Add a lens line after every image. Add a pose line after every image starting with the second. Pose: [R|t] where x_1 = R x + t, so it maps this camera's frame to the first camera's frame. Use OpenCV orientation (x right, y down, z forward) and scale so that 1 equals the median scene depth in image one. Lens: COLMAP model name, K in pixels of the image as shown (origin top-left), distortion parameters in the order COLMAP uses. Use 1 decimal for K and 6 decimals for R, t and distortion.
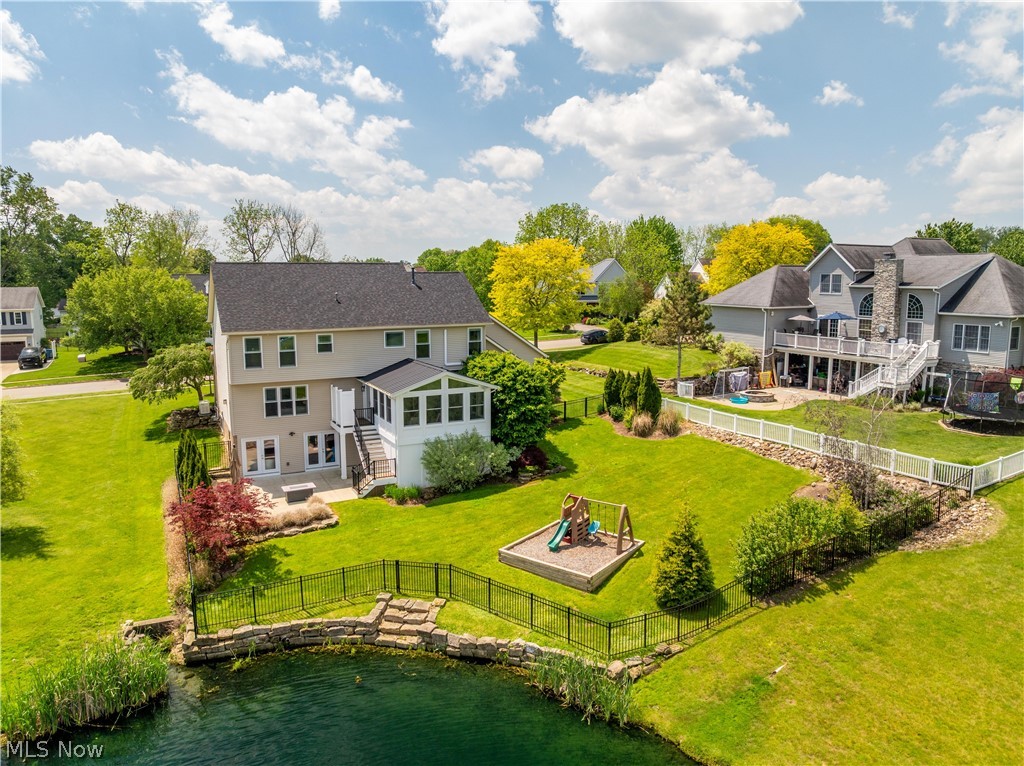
lens RADIAL K [[718.0, 0, 516.6], [0, 718.0, 380.4], [0, 0, 1]] dist [-0.030897, -0.006910]
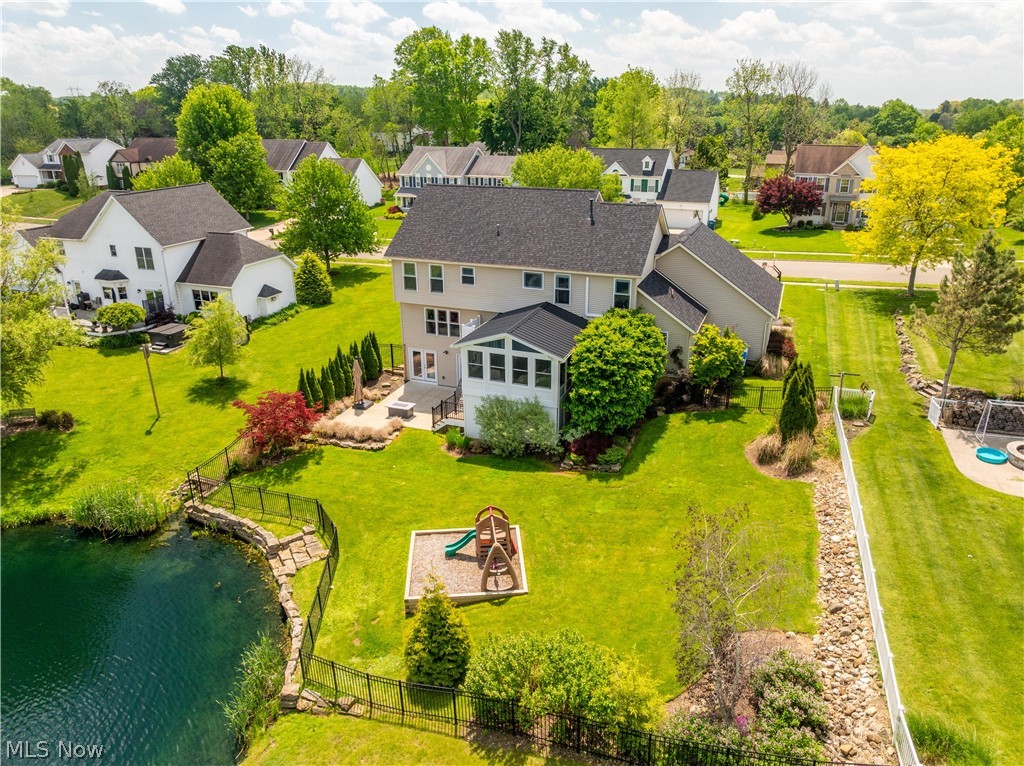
lens RADIAL K [[718.0, 0, 516.6], [0, 718.0, 380.4], [0, 0, 1]] dist [-0.030897, -0.006910]
pose [[0.660840, 0.265566, -0.701972, 0.541237], [-0.103668, 0.958639, 0.265073, -0.186913], [0.743332, -0.102398, 0.661038, 0.346157]]
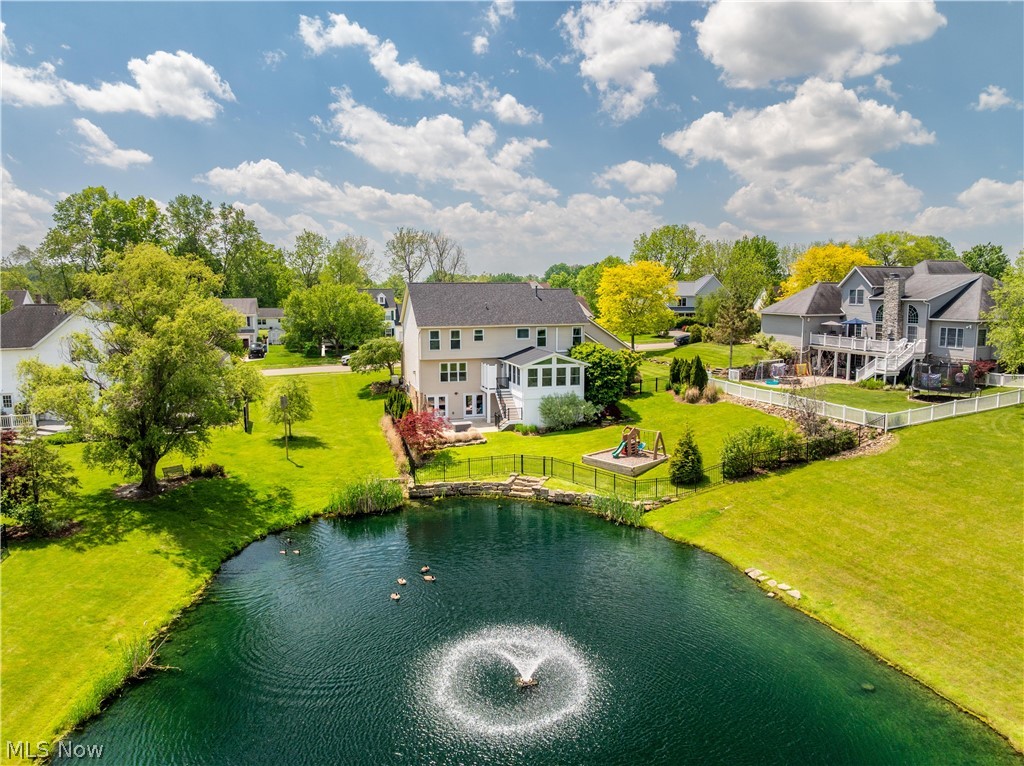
lens RADIAL K [[709.8, 0, 539.1], [0, 709.8, 382.1], [0, 0, 1]] dist [0.023220, -0.127769]
pose [[0.988770, 0.018658, -0.148278, 0.088947], [-0.021008, 0.999677, -0.014301, 0.067857], [0.147963, 0.017256, 0.988842, -0.486382]]
